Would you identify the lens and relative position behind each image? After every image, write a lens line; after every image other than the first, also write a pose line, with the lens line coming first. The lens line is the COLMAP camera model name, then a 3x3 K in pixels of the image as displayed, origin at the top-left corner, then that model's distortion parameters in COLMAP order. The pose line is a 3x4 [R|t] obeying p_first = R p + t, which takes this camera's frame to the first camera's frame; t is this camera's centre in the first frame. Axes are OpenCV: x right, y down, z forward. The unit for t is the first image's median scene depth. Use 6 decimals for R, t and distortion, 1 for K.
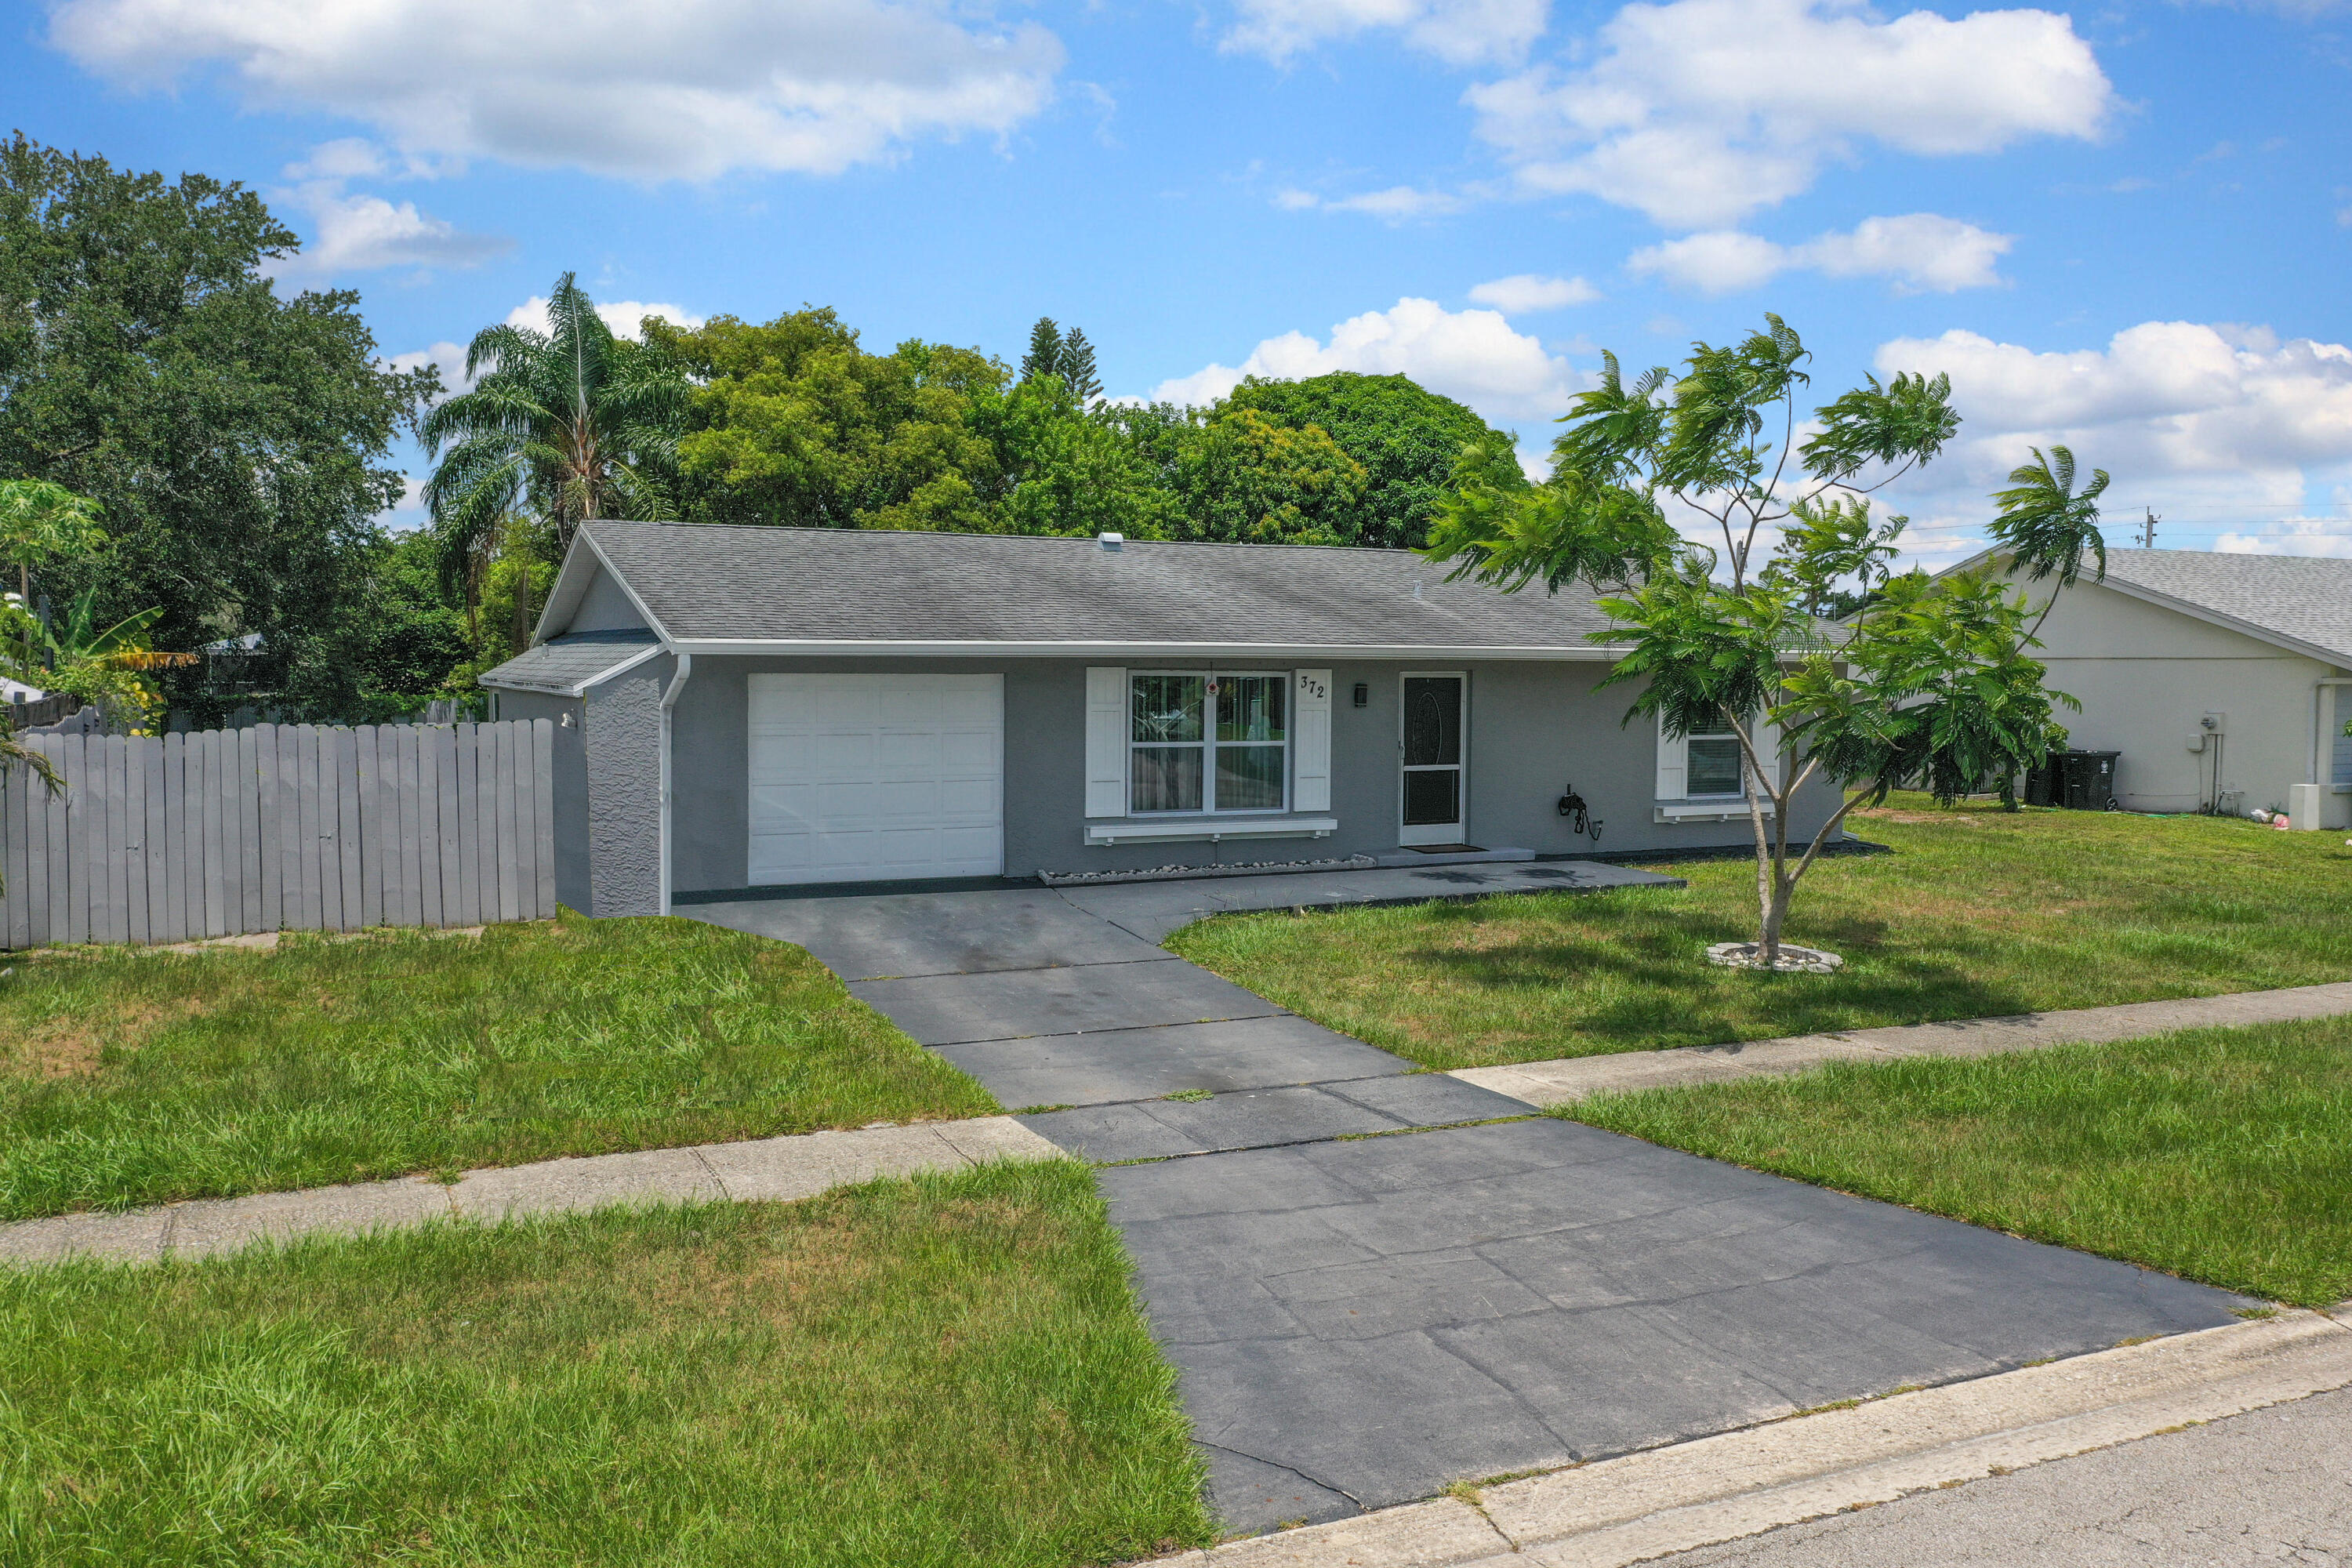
lens RADIAL K [[1874.9, 0, 1156.9], [0, 1874.9, 804.8], [0, 0, 1]] dist [0.004246, -0.003248]
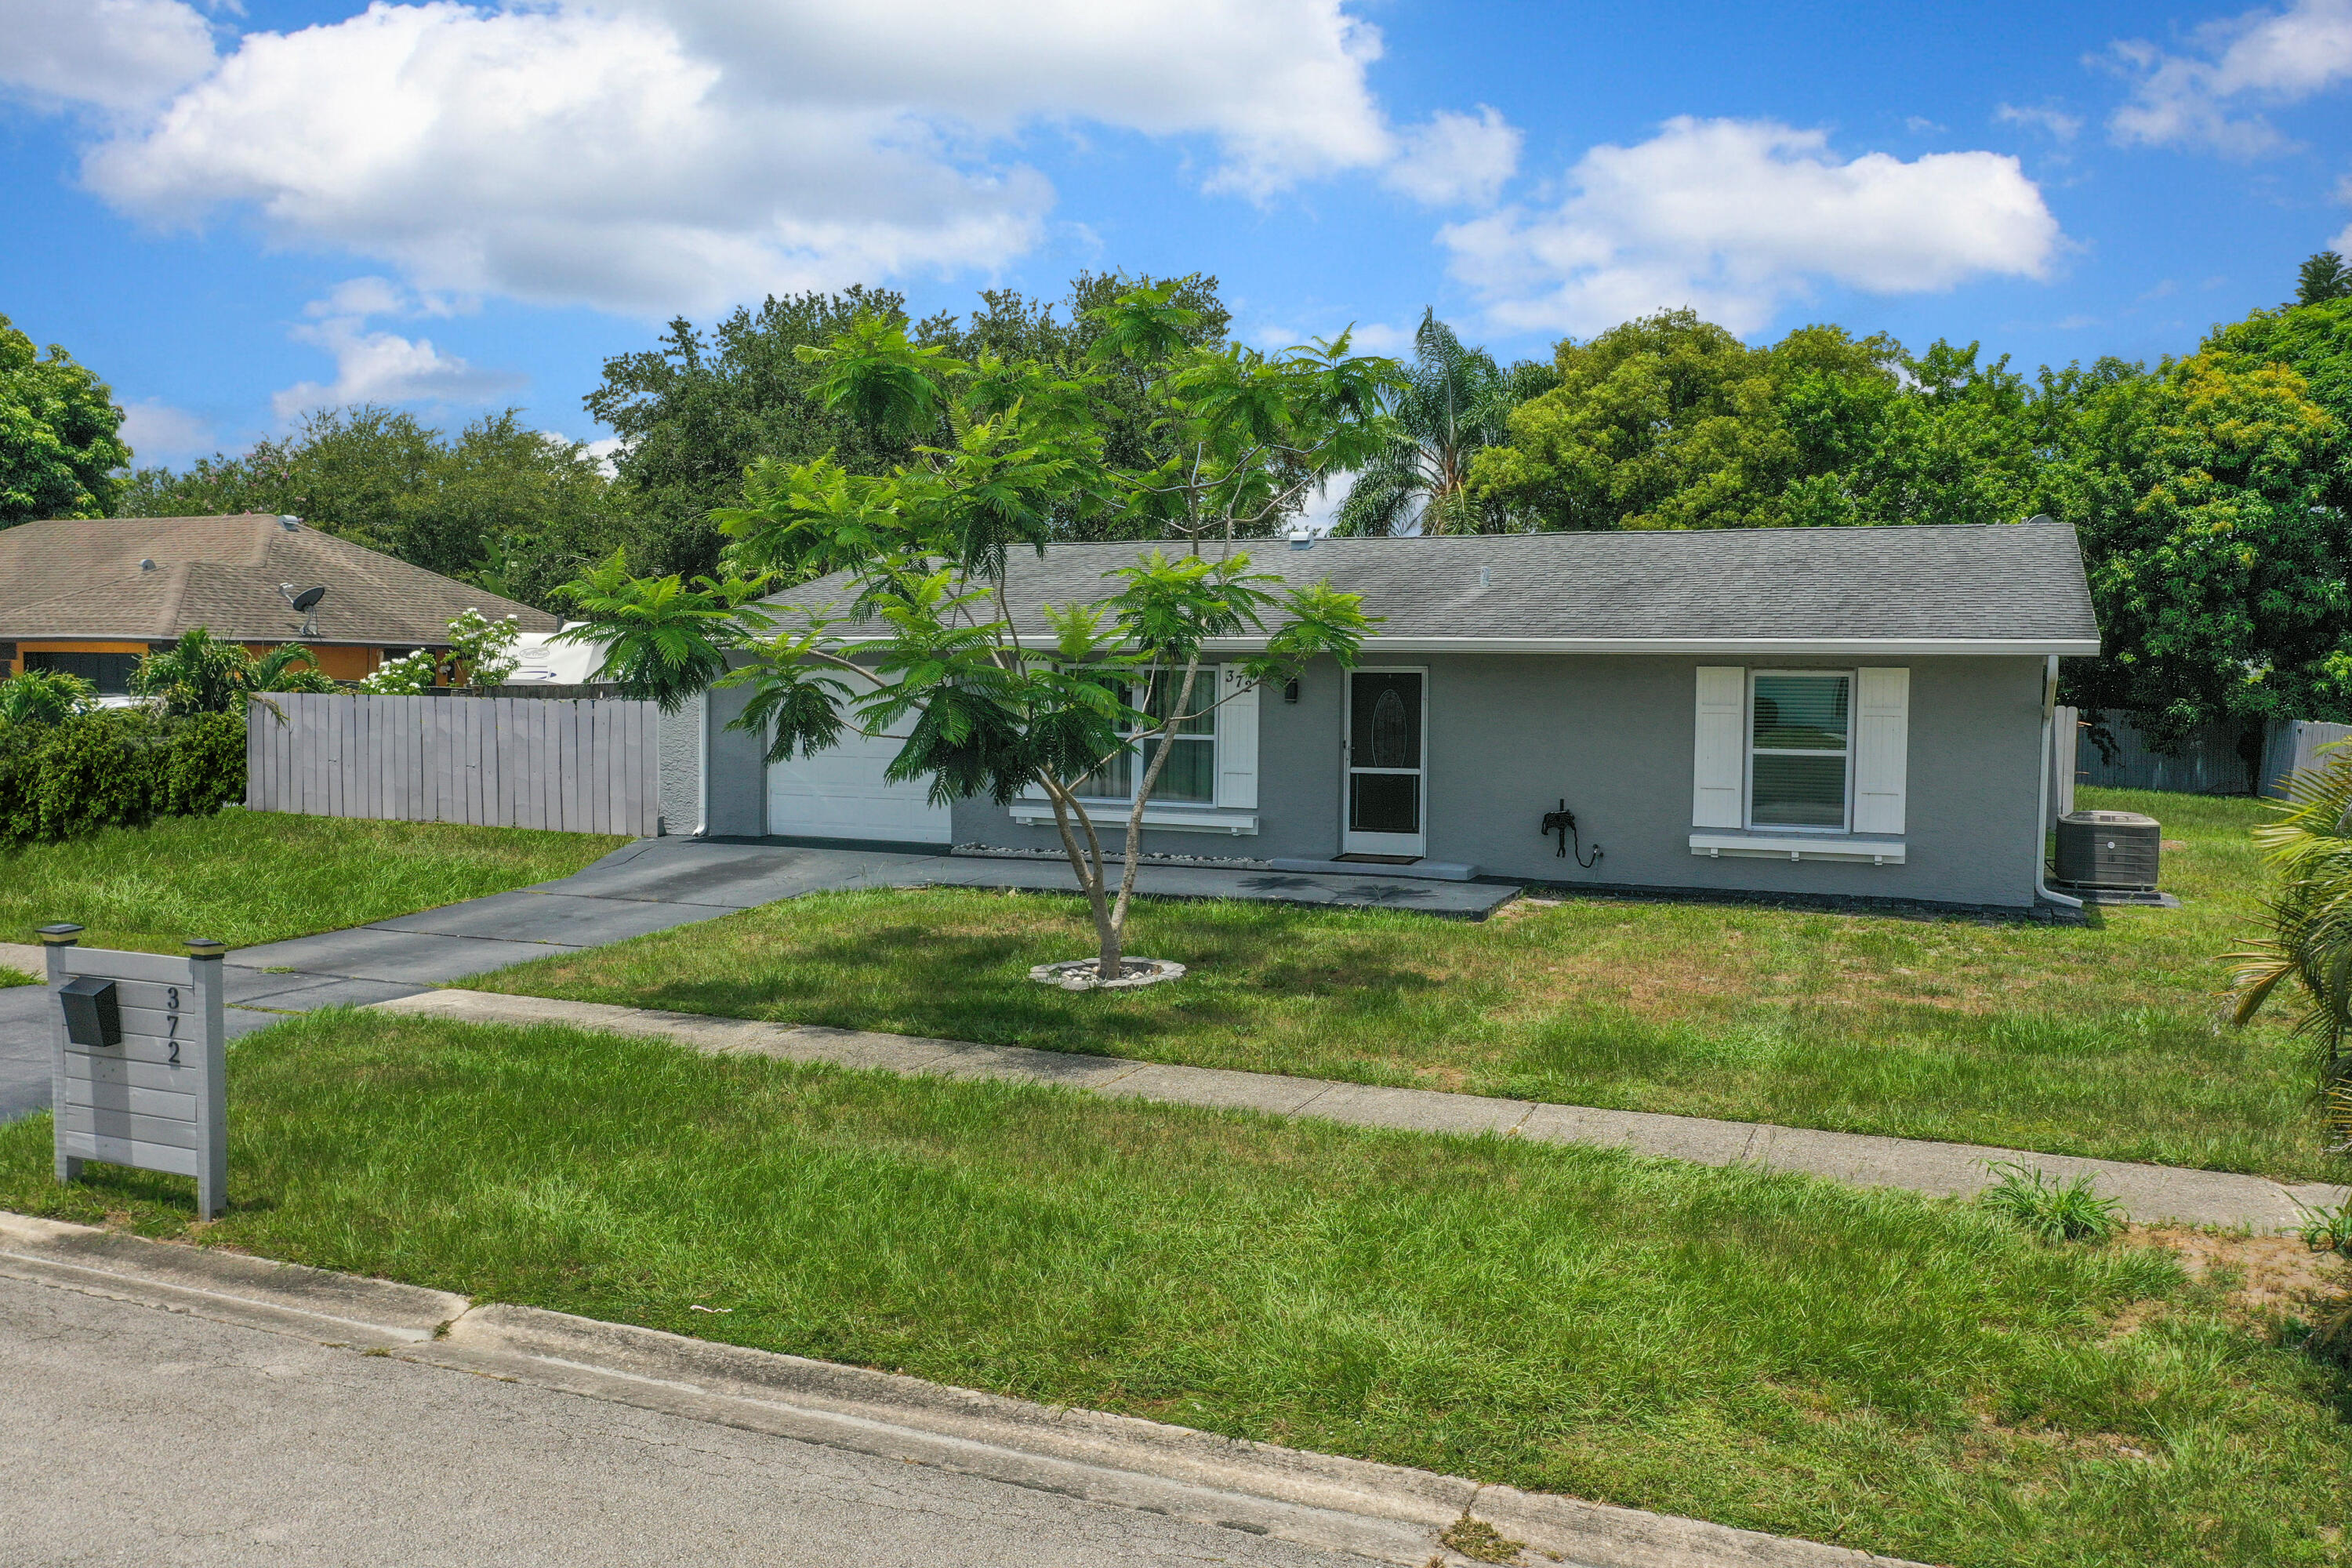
lens RADIAL K [[1874.9, 0, 1193.0], [0, 1874.9, 793.6], [0, 0, 1]] dist [0.004246, -0.003248]
pose [[0.663865, 0.050234, -0.746164, 0.820586], [-0.061773, 0.998015, 0.012229, -0.014945], [0.745297, 0.037974, 0.665650, 0.339972]]
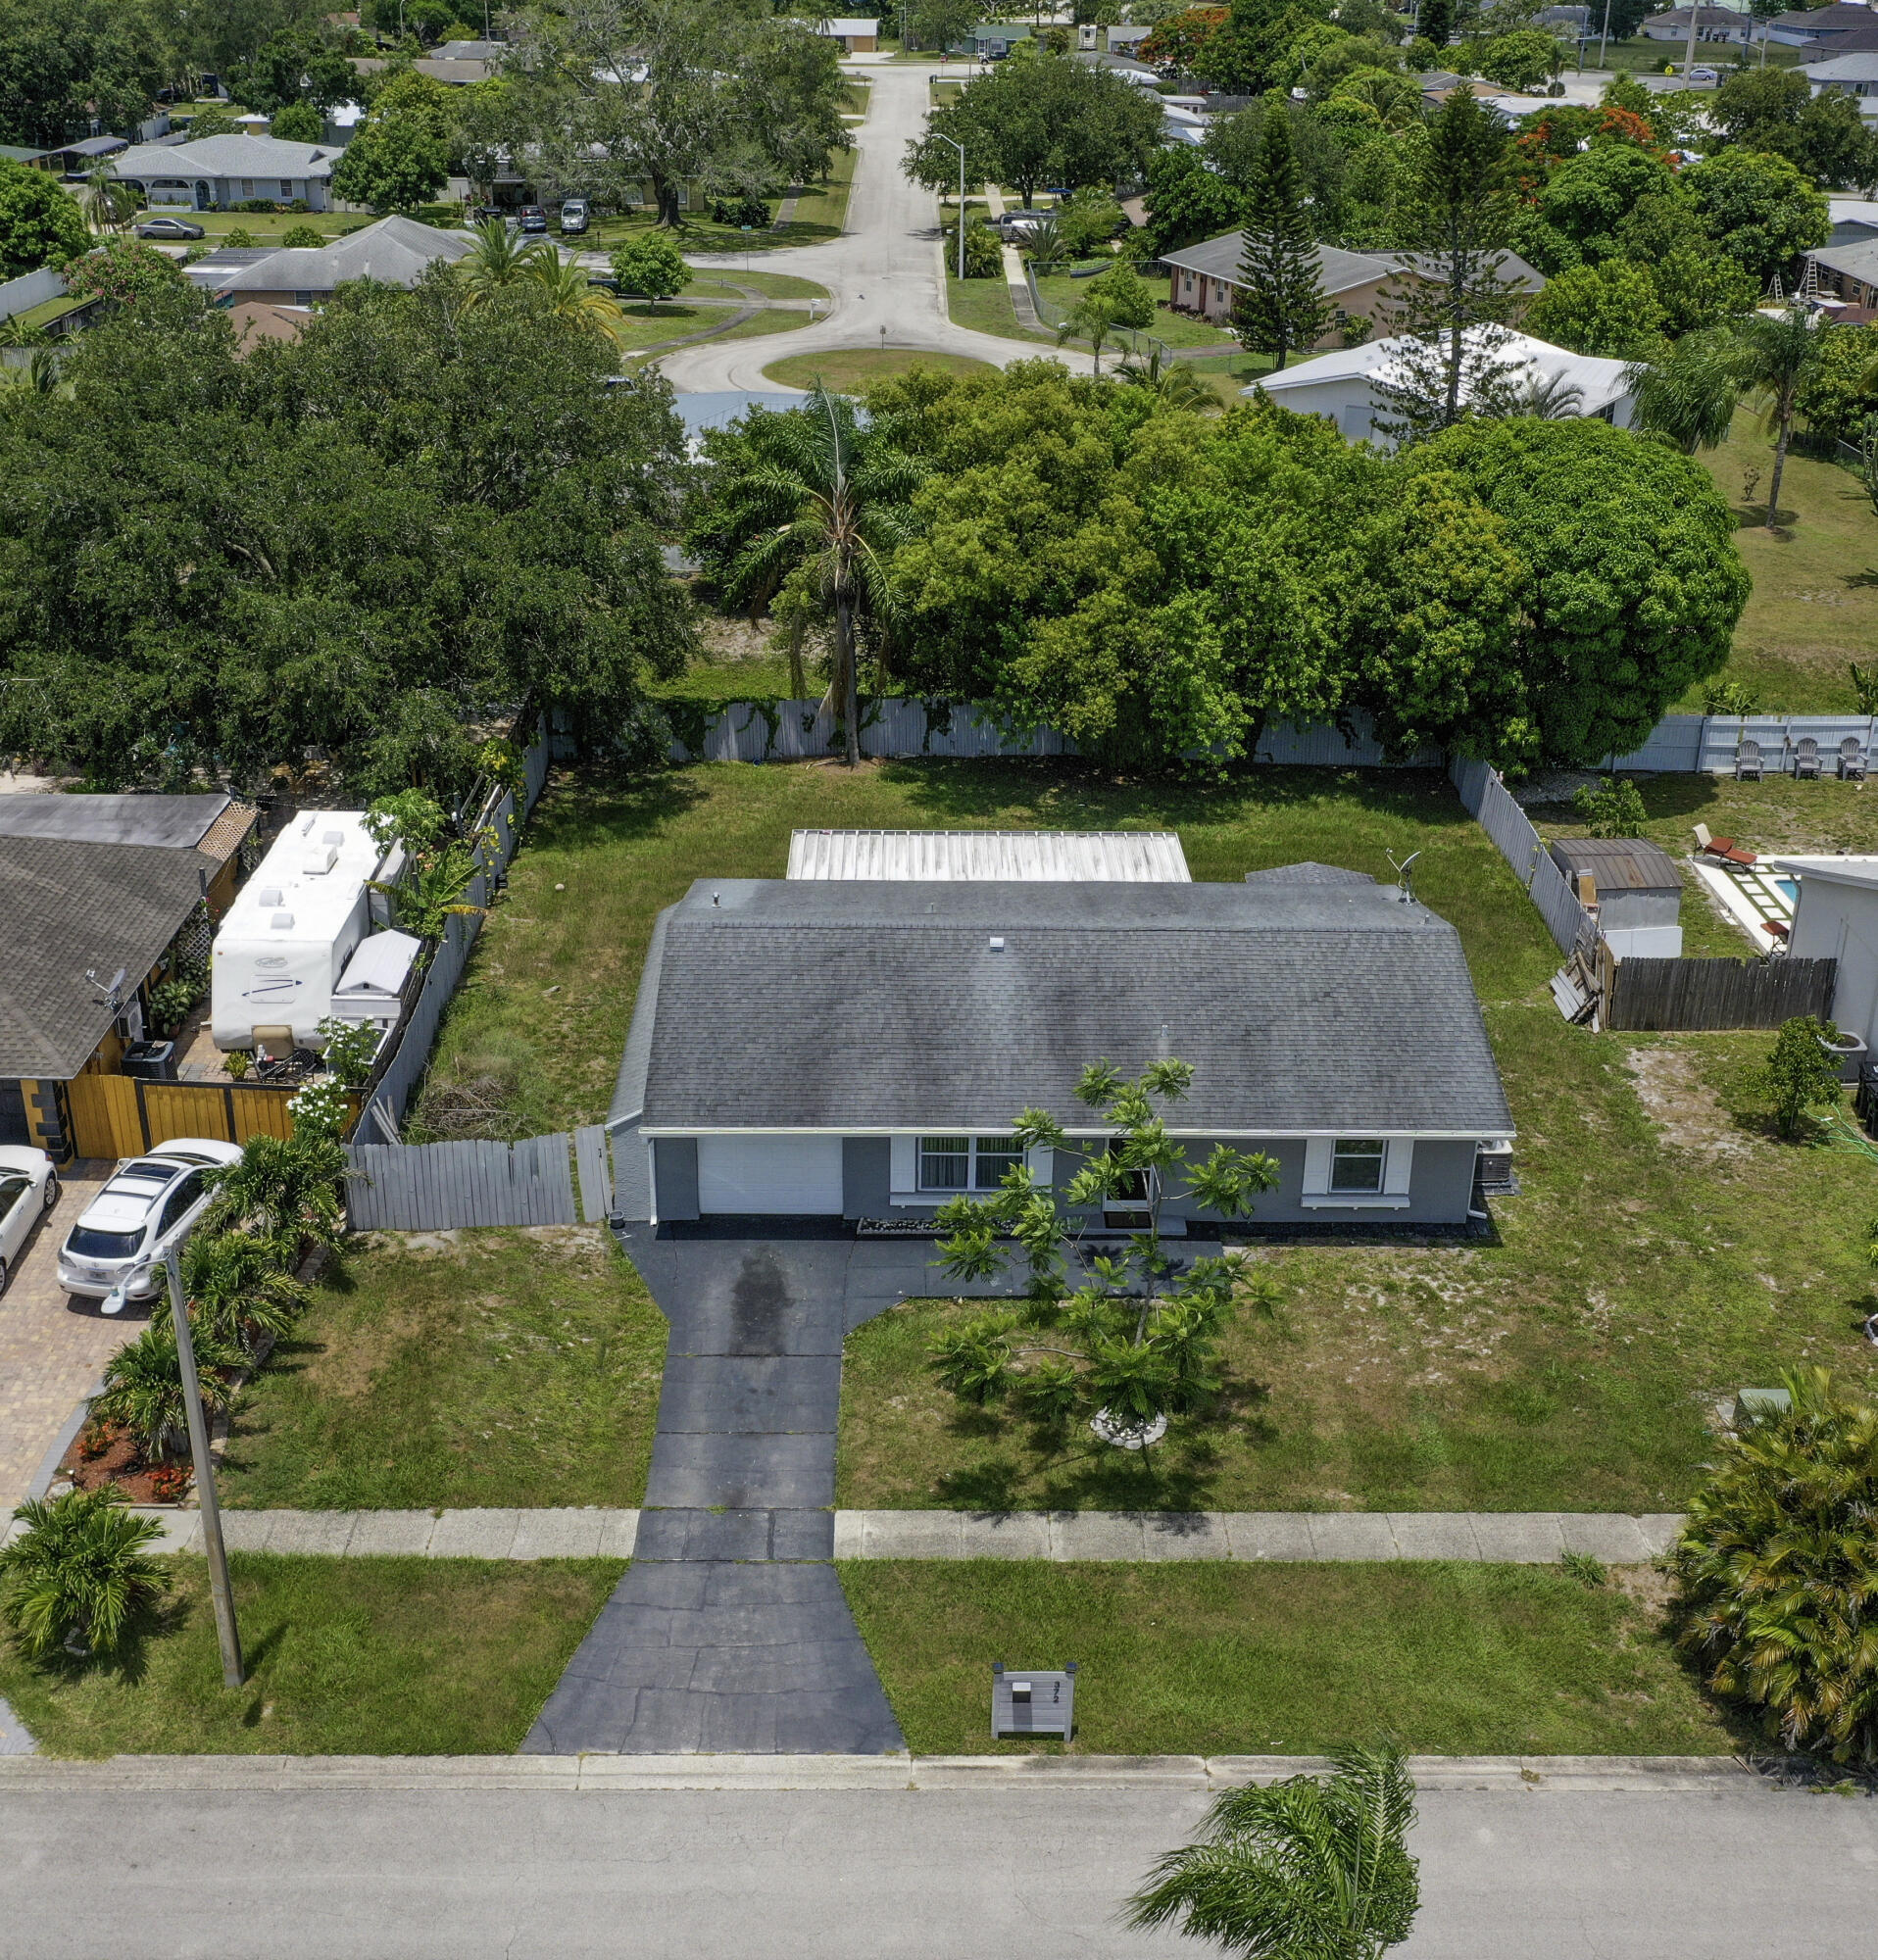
lens RADIAL K [[2392.9, 0, 937.9], [0, 2392.9, 969.4], [0, 0, 1]] dist [0.011860, 0.000000]
pose [[0.908911, 0.185501, -0.373458, 0.773917], [-0.037959, 0.928691, 0.368908, -0.980985], [0.415259, -0.321128, 0.851138, -0.789464]]
